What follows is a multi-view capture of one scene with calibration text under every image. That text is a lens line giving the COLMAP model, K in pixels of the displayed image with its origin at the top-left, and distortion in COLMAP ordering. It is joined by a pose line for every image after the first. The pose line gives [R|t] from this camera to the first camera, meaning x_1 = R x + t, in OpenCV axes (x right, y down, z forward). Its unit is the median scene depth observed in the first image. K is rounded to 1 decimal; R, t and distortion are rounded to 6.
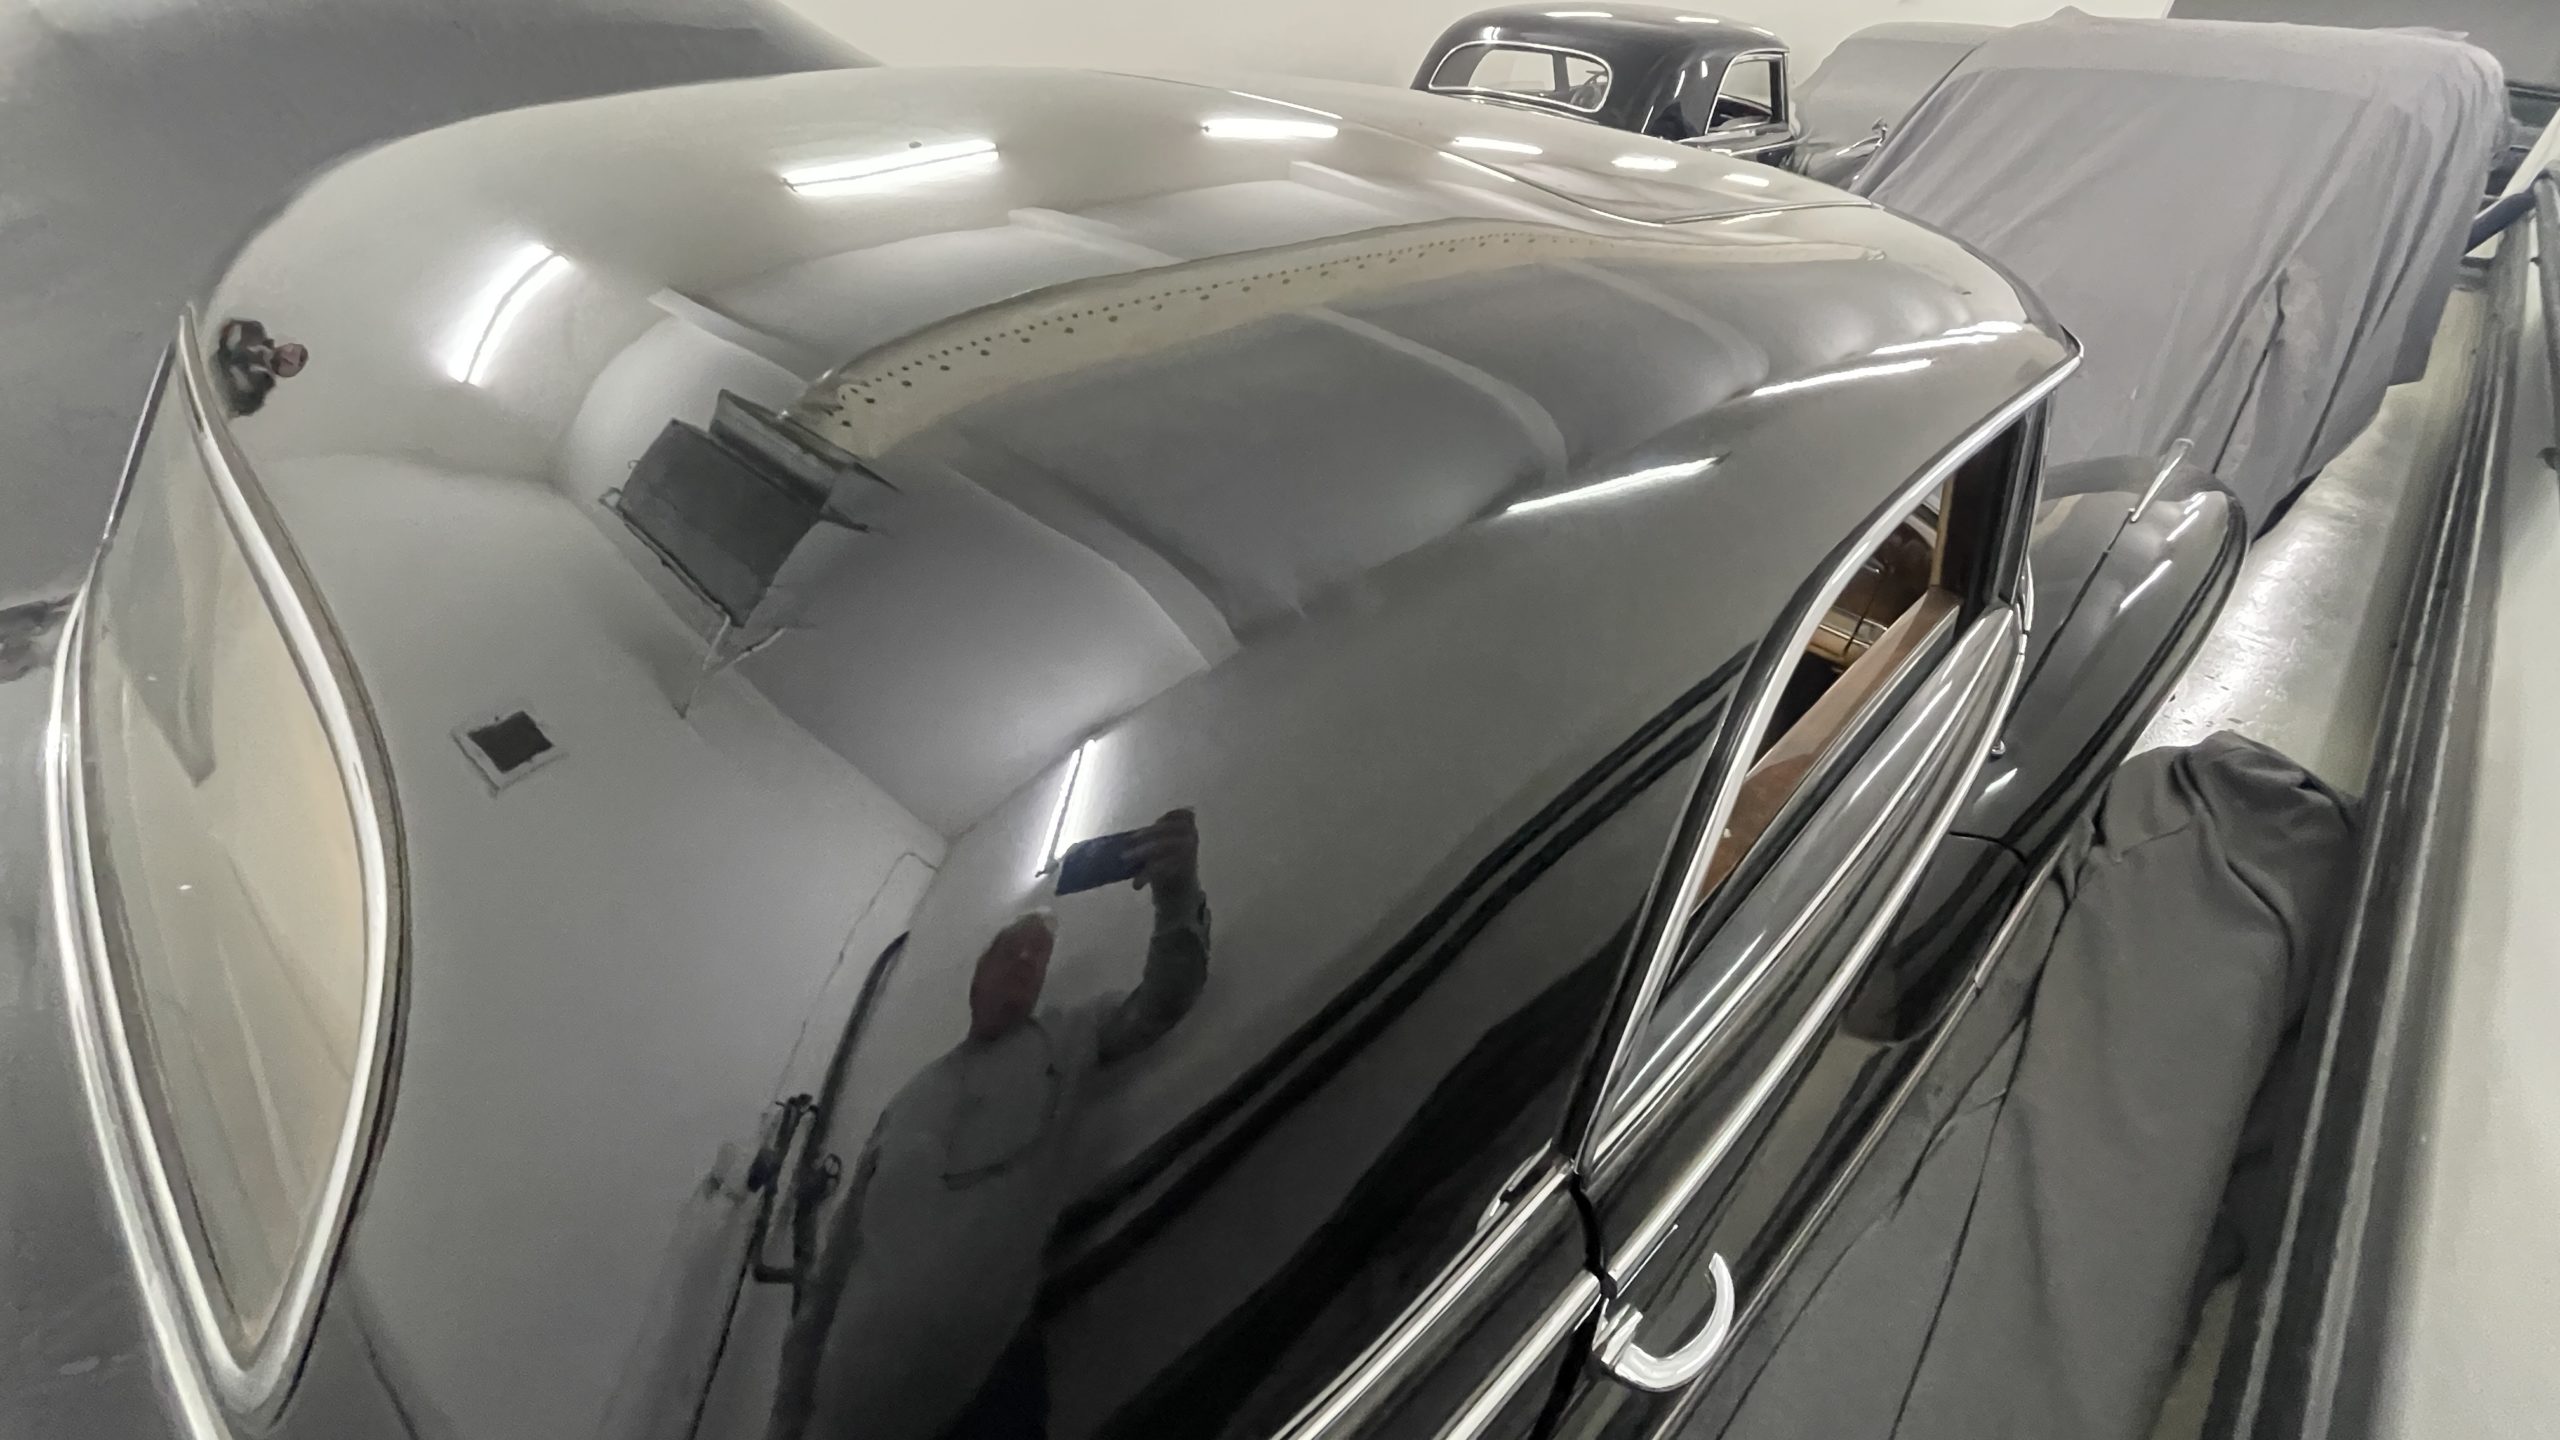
lens RADIAL K [[1034.7, 0, 1269.3], [0, 1034.7, 718.9], [0, 0, 1]] dist [-0.002405, 0.001374]
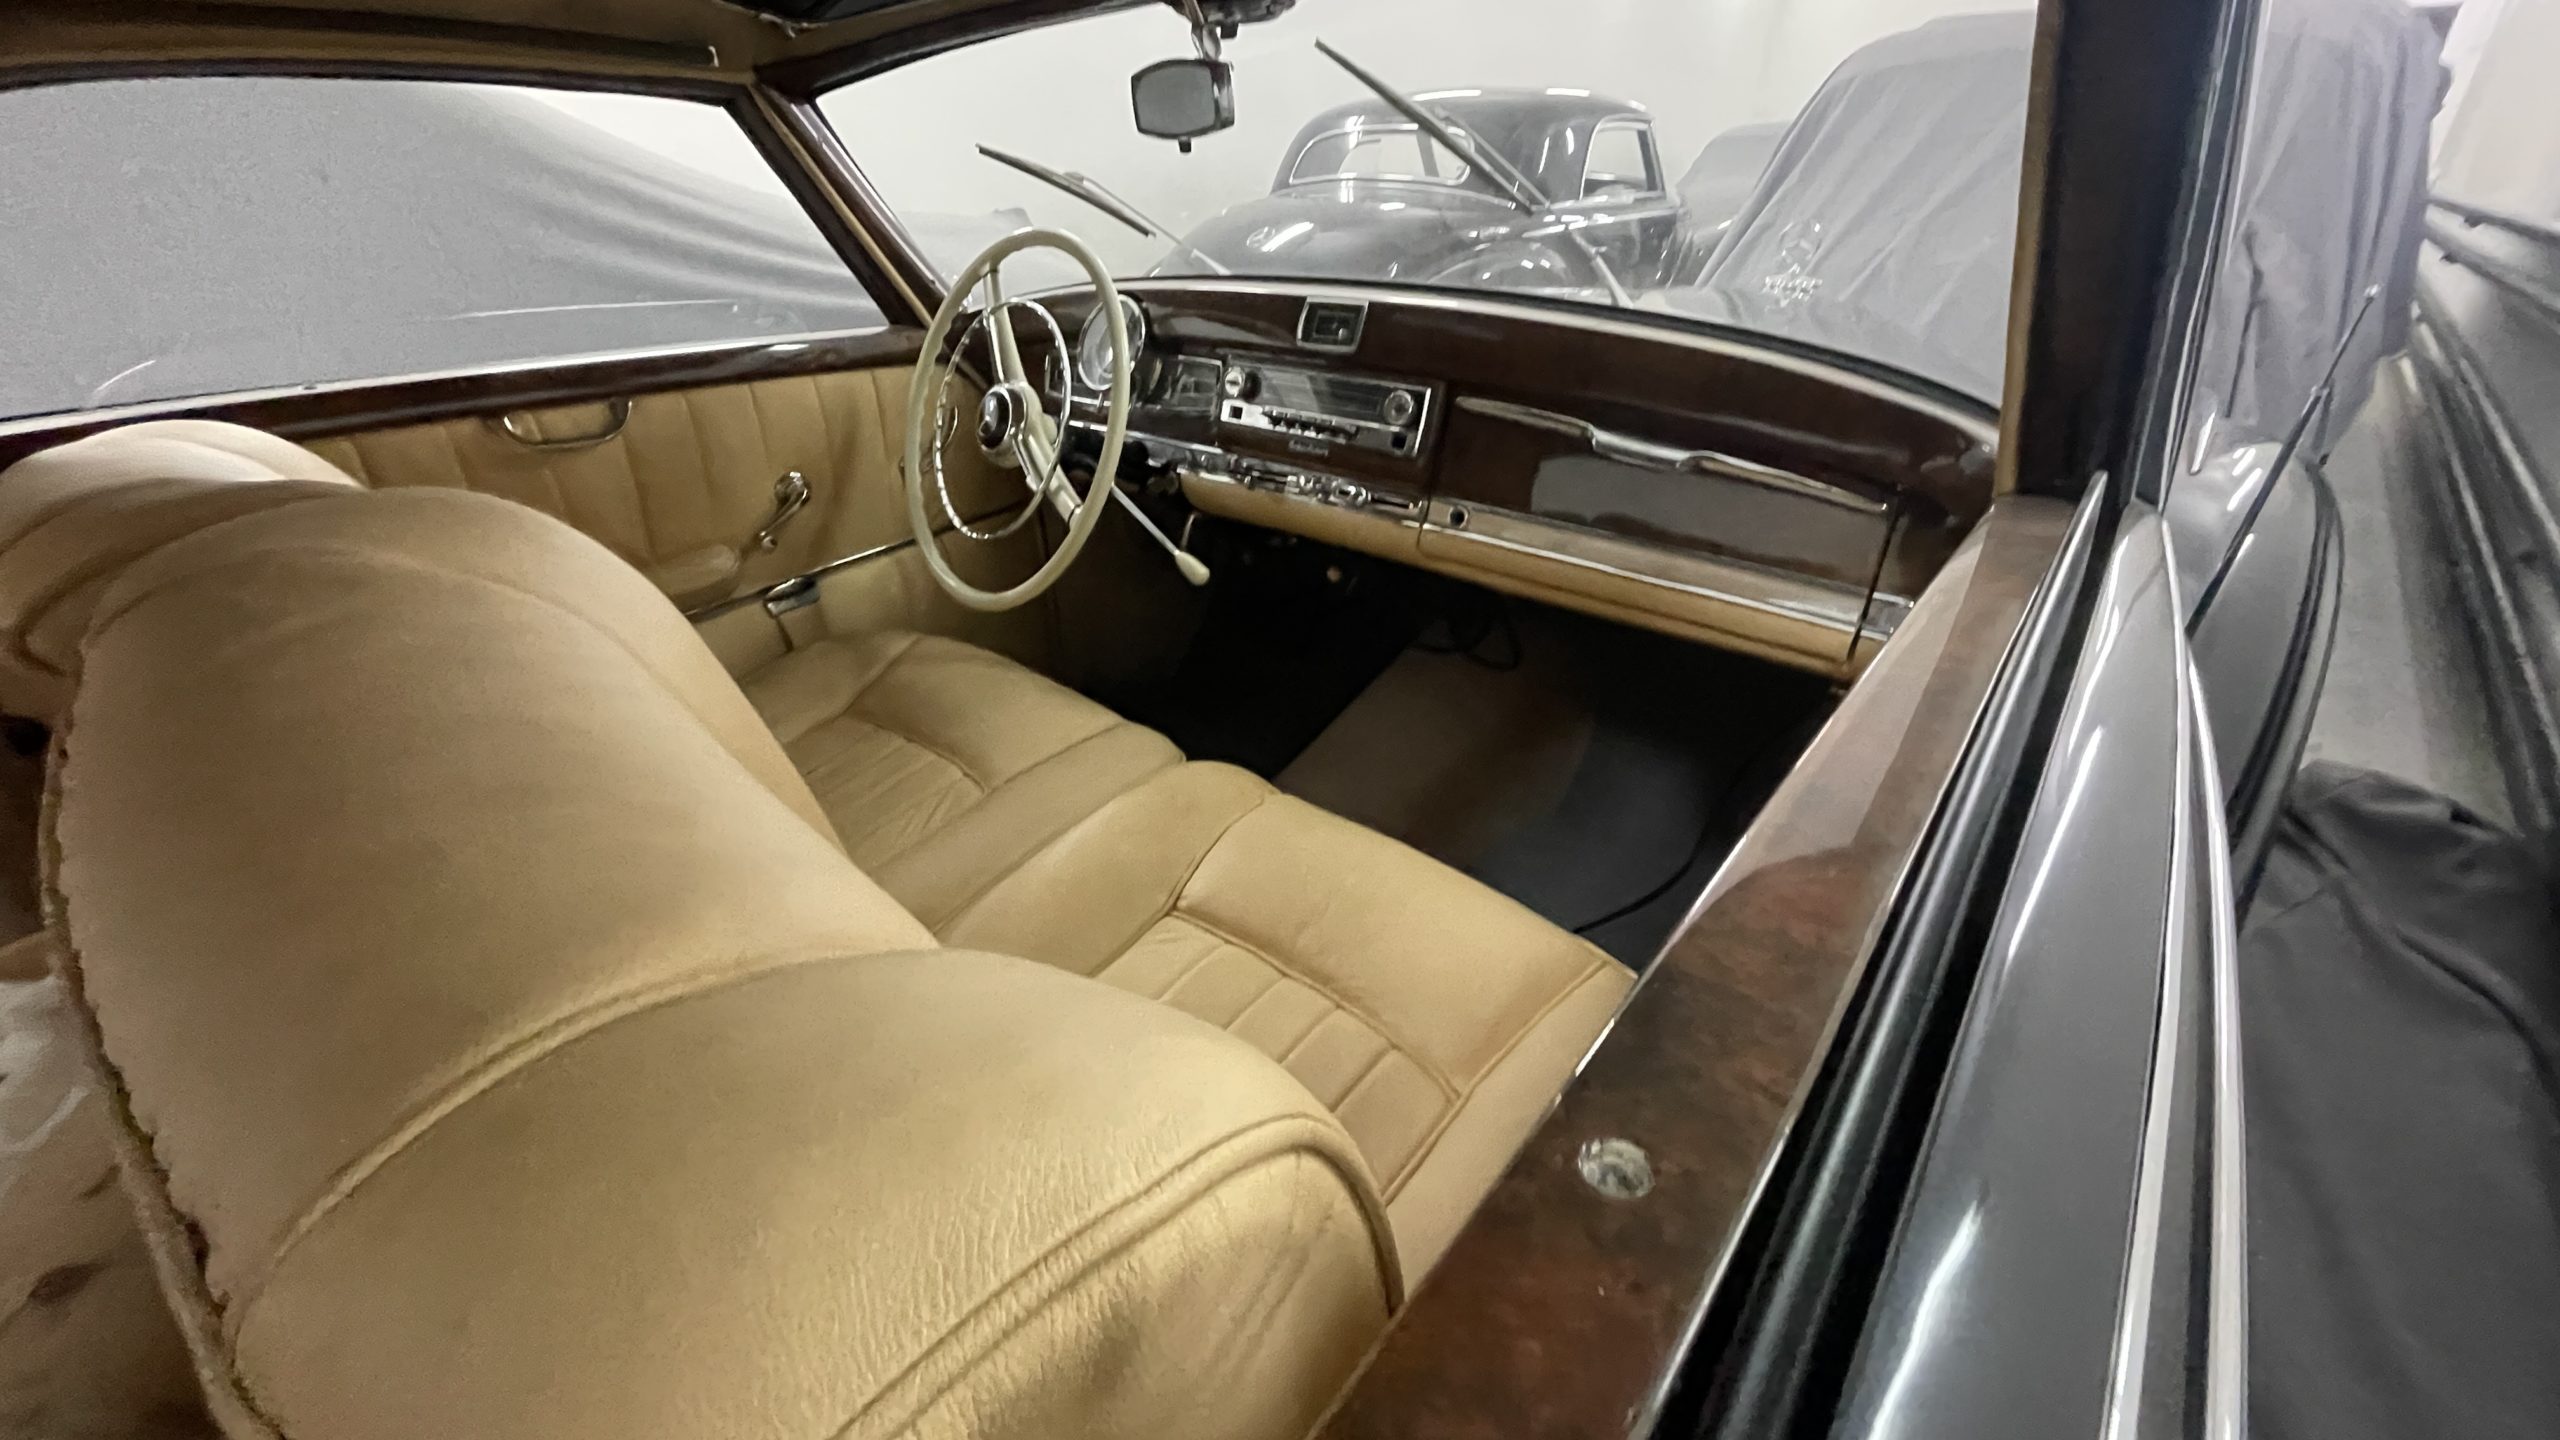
lens RADIAL K [[1034.7, 0, 1268.5], [0, 1034.7, 730.3], [0, 0, 1]] dist [-0.002405, 0.001374]
pose [[0.995080, -0.093483, 0.032817, 0.130826], [0.096886, 0.987409, -0.125048, 0.011486], [-0.020714, 0.127612, 0.991608, 0.273002]]
